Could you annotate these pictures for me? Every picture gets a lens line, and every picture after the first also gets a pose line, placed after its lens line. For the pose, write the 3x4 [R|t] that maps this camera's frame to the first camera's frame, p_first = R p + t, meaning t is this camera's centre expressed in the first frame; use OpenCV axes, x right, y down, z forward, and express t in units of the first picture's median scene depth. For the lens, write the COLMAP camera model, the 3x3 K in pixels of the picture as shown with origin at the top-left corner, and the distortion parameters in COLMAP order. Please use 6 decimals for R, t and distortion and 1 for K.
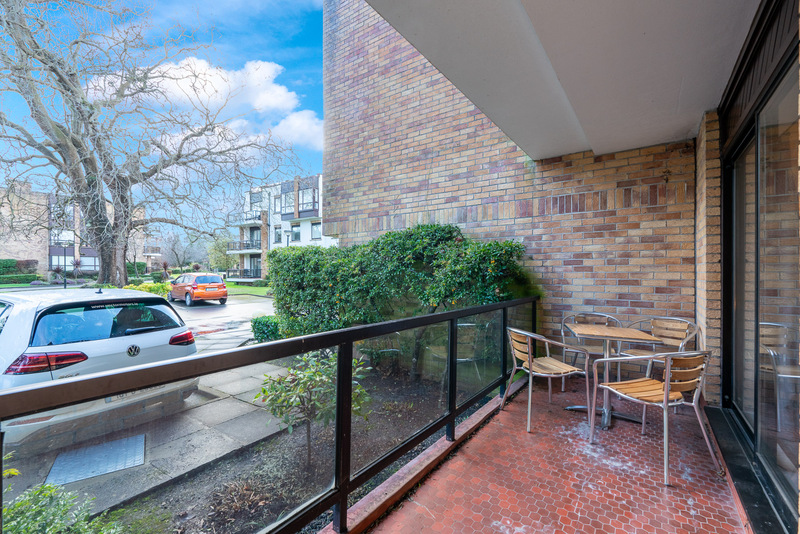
lens RADIAL K [[353.2, 0, 406.1], [0, 353.2, 271.9], [0, 0, 1]] dist [-0.010874, 0.000908]
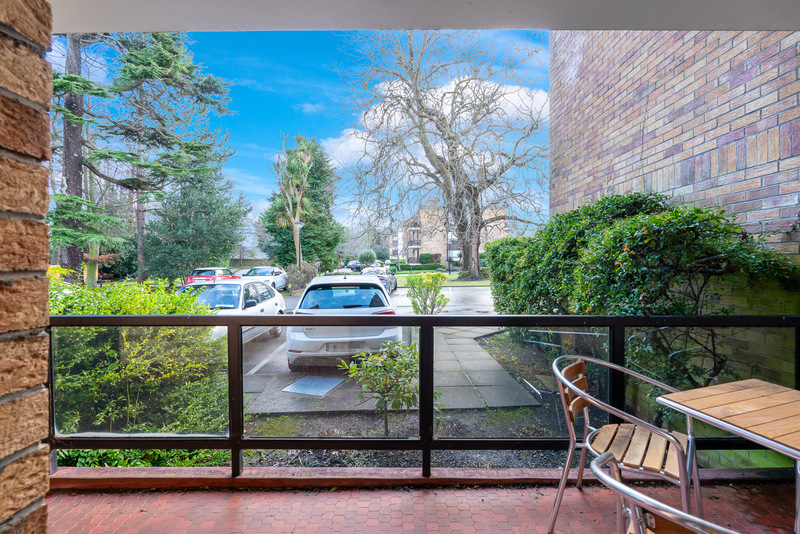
lens RADIAL K [[353.2, 0, 403.3], [0, 353.2, 263.7], [0, 0, 1]] dist [-0.010874, 0.000908]
pose [[0.580896, 0.000897, -0.813978, 0.346313], [0.005265, 0.999974, 0.004860, -0.005941], [0.813961, -0.007109, 0.580876, 0.223088]]
